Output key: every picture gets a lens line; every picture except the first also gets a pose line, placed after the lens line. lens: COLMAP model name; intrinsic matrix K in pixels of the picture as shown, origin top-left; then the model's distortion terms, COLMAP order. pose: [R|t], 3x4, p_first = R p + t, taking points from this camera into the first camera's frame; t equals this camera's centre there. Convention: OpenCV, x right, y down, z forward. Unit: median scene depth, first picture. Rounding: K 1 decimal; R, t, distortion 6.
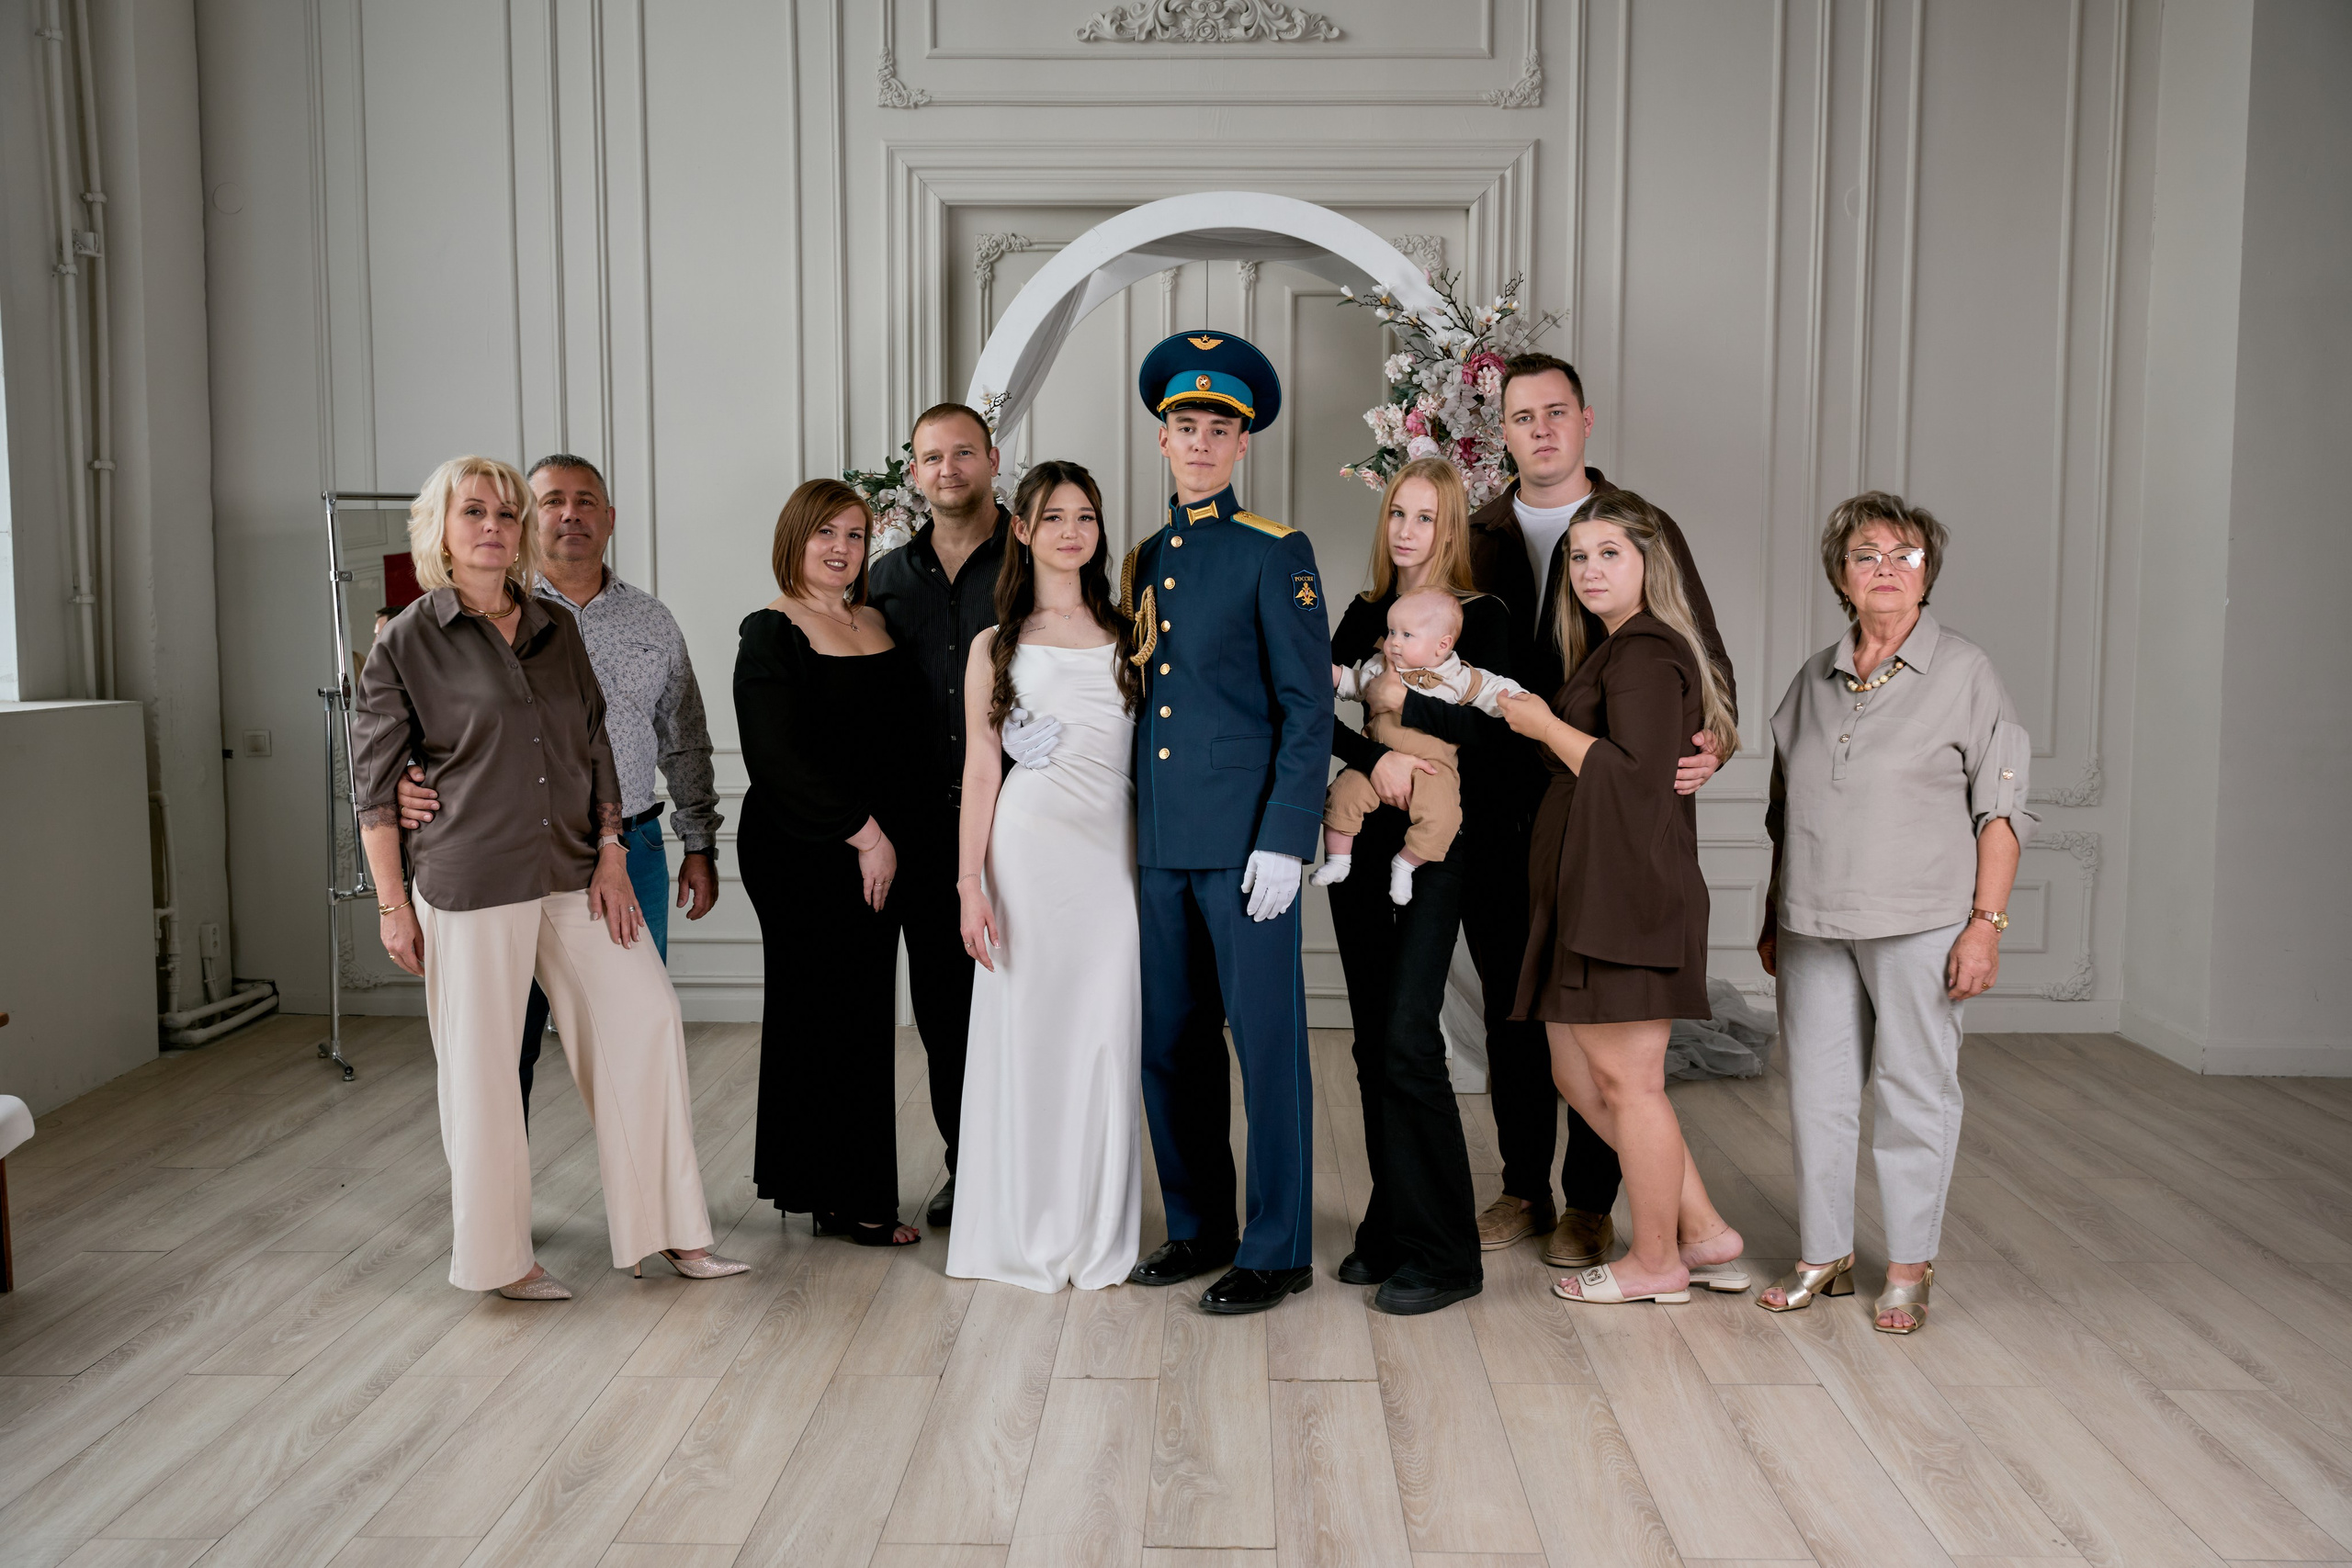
lens RADIAL K [[2141.0, 0, 1175.9], [0, 2141.0, 804.0], [0, 0, 1]] dist [-0.003270, 0.004496]
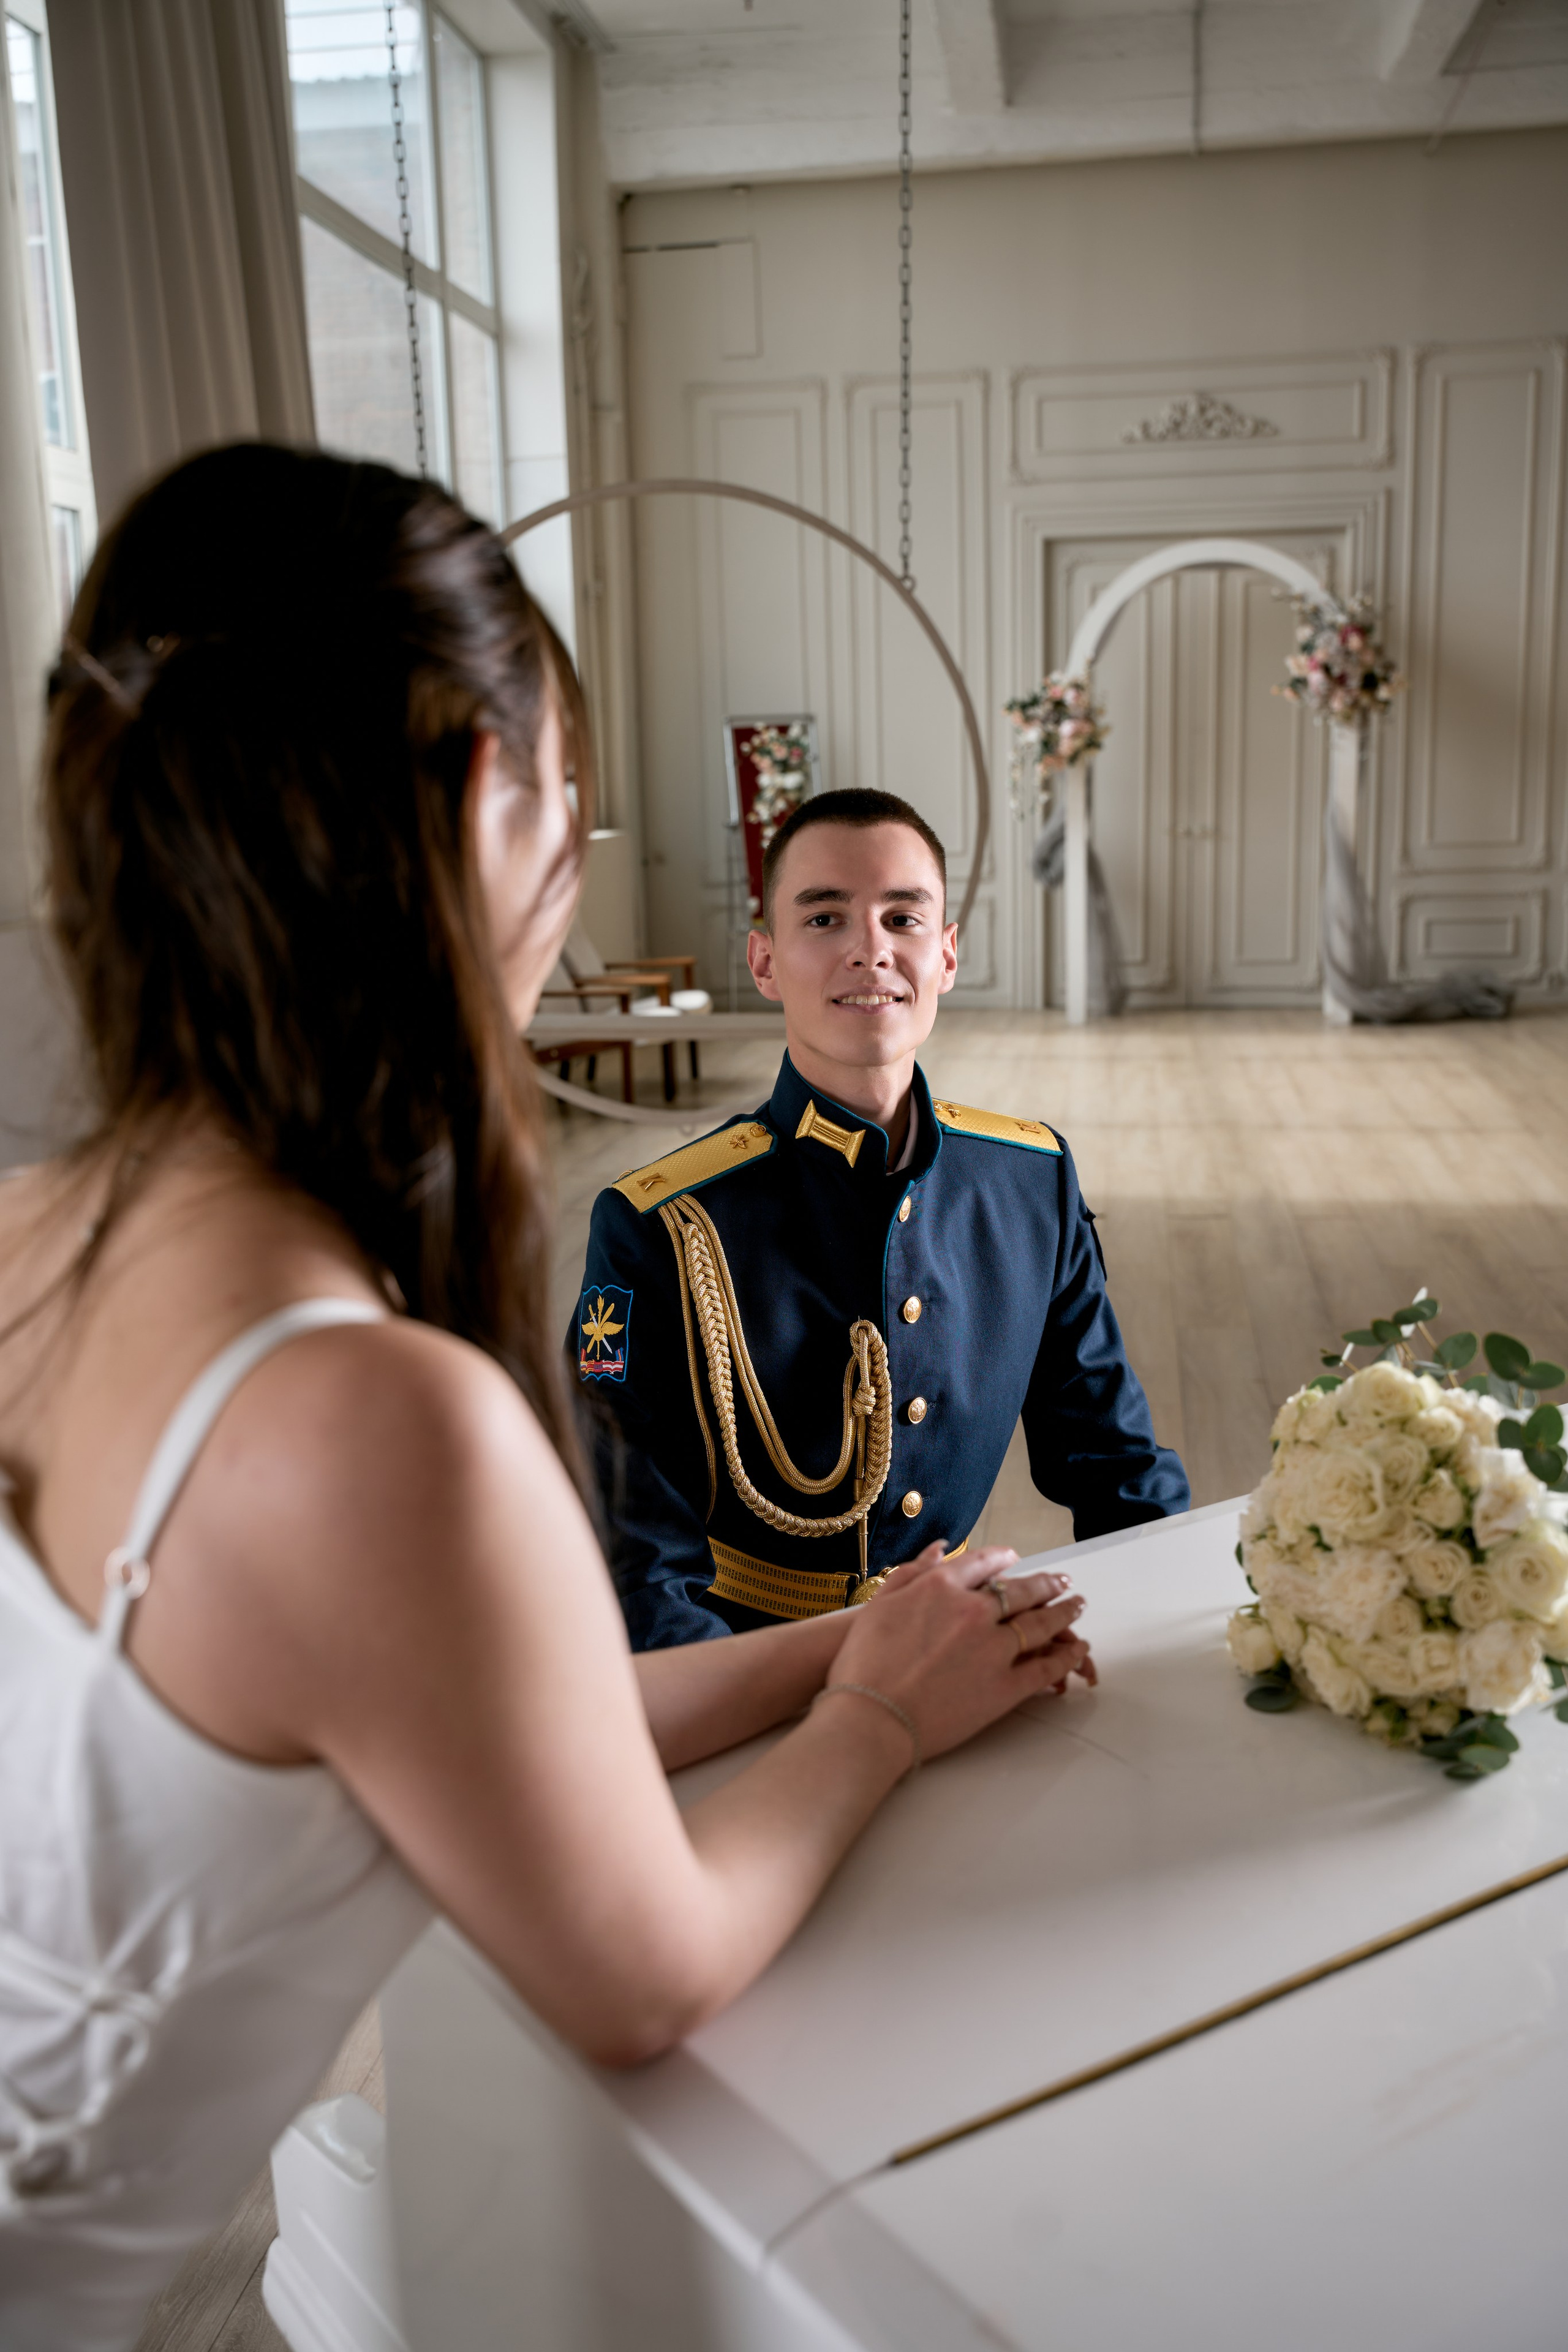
lens RADIAL K [[2175.3, 0, 792.8], [0, 2175.3, 1187.0], [0, 0, 1]] dist [0.009521, 0.000000]
pose [[0.992113, -0.001095, -0.125341, -0.100468], [0.013922, 0.994737, 0.101509, 0.076540], [0.124570, -0.102454, 0.986907, -0.968875]]
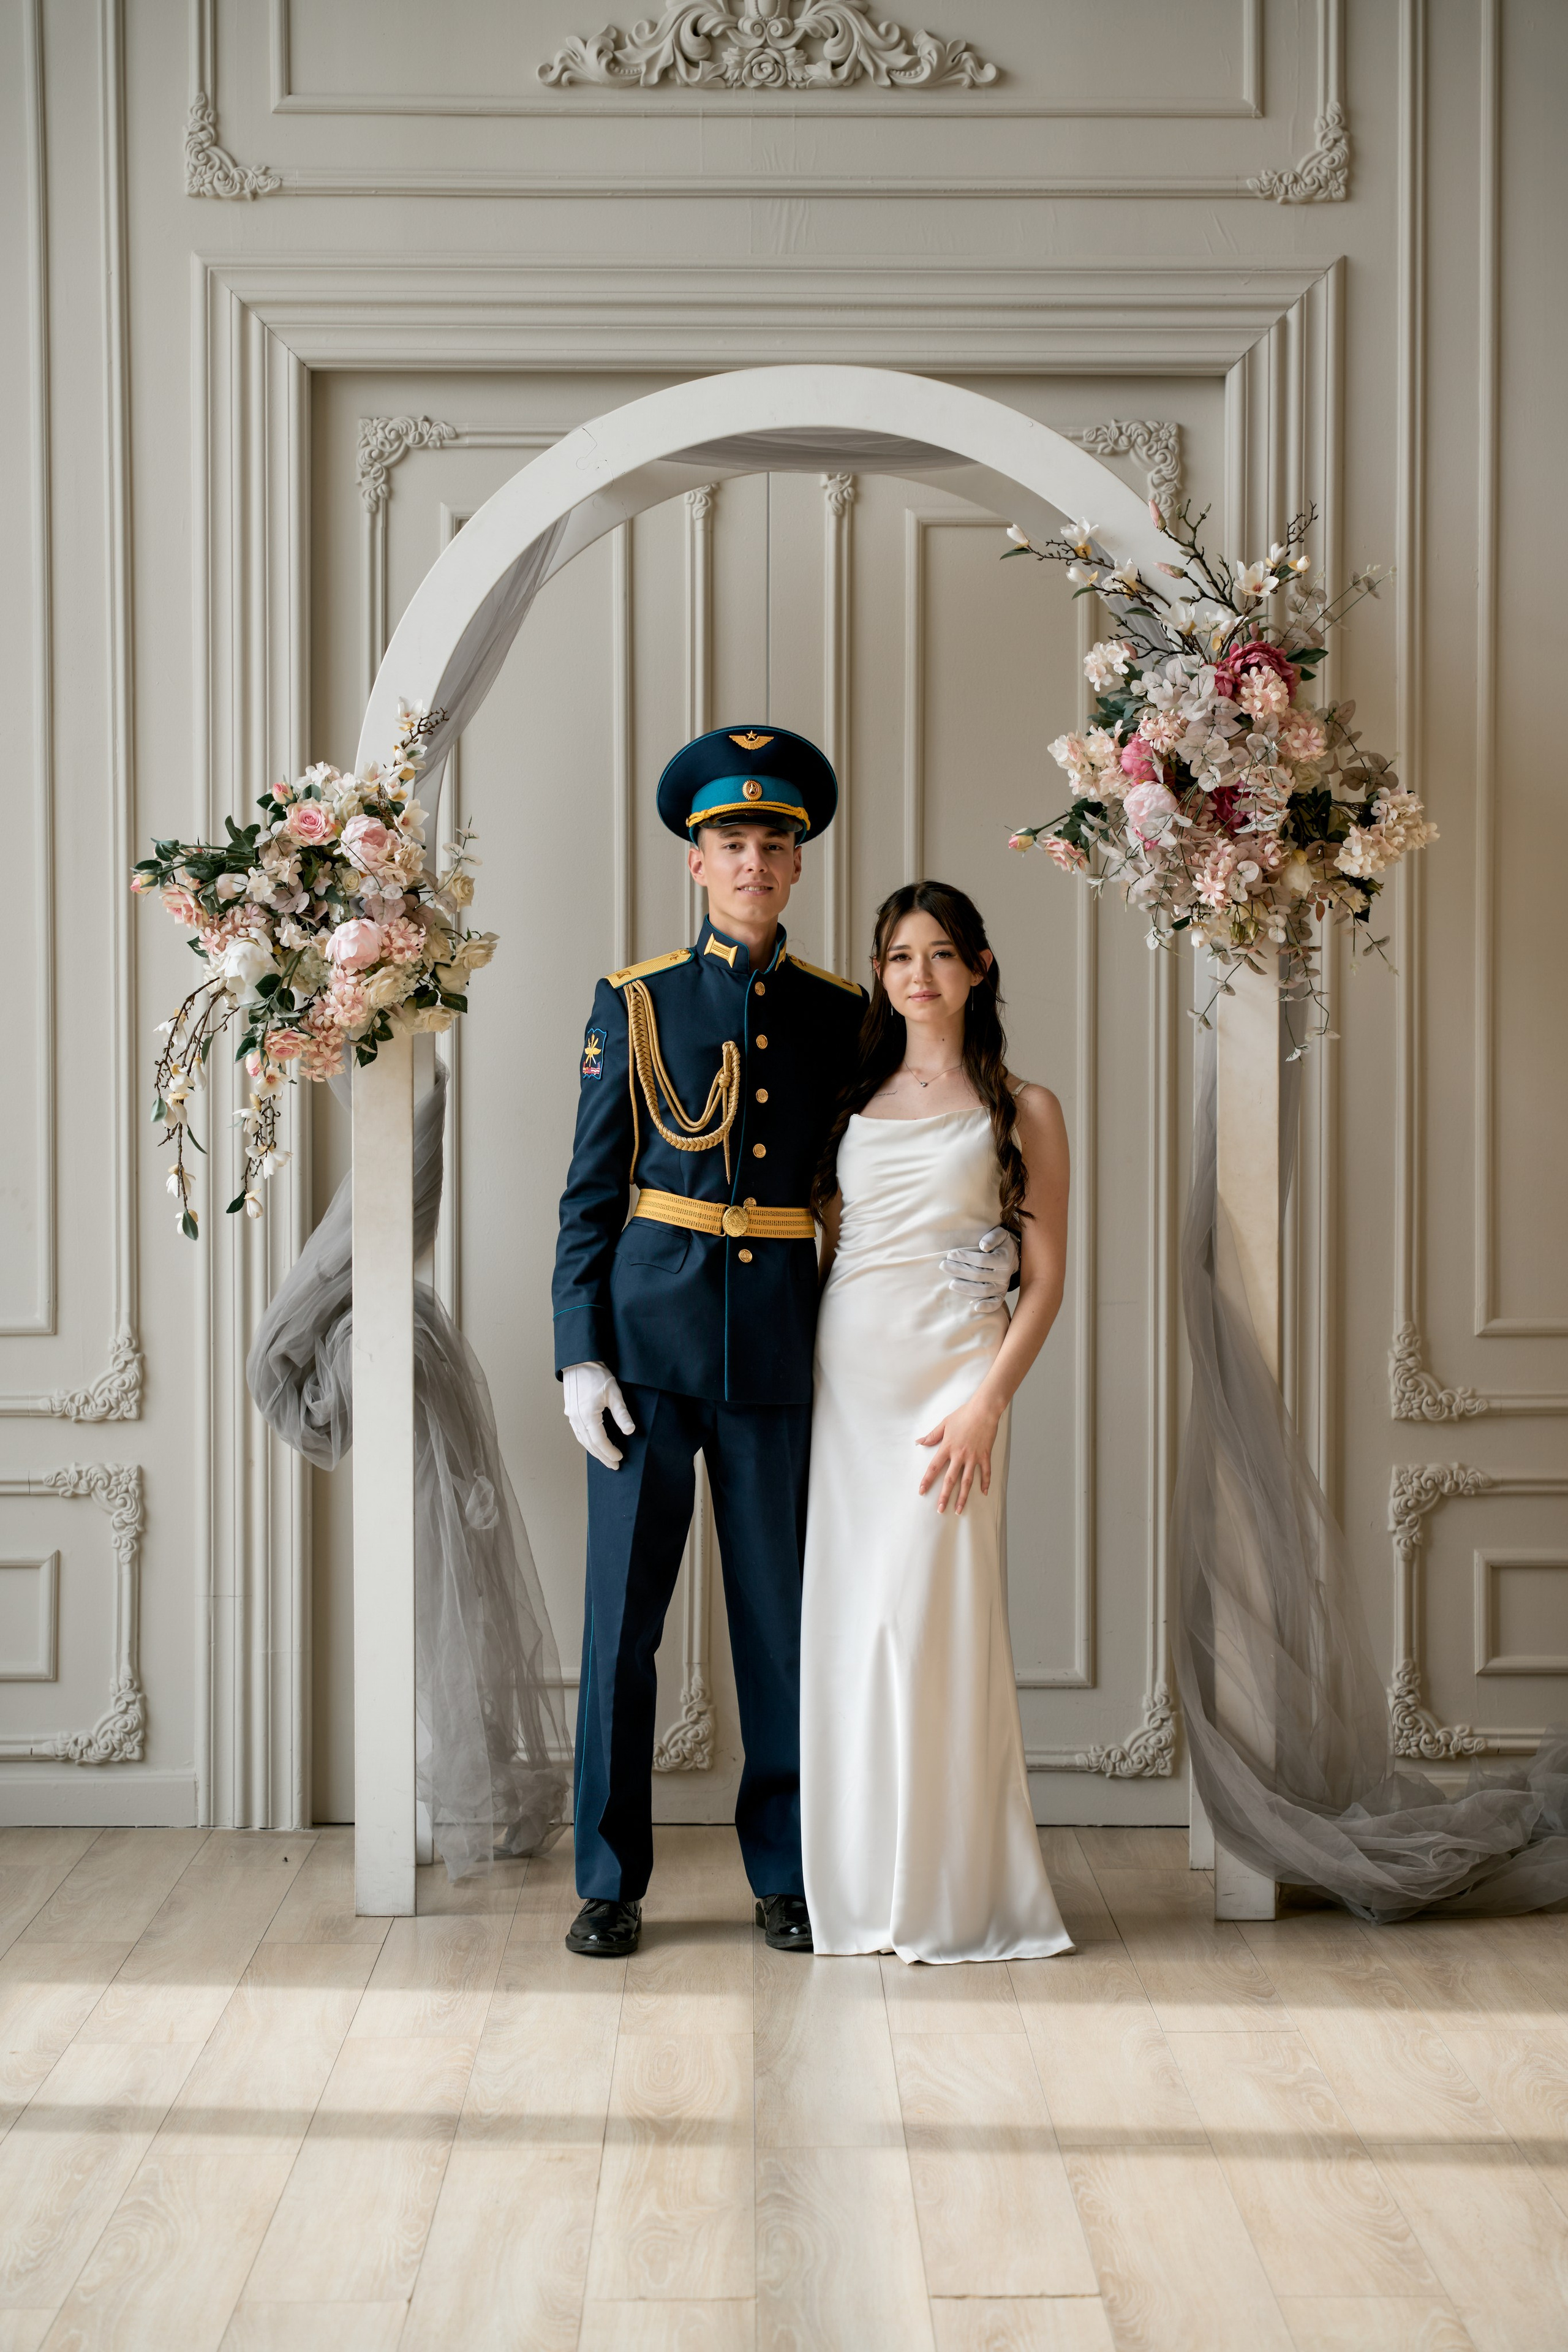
lens RADIAL K [[4675.5, 0, 776.8], [0, 4675.5, 1166.5], [0, 0, 1]] dist [0.063993, 0.000000]
pose [[0.999357, -0.003696, 0.035665, -0.031621], [0.006072, 0.997752, -0.066744, 0.017121], [-0.035338, 0.066918, 0.997132, -0.258333]]
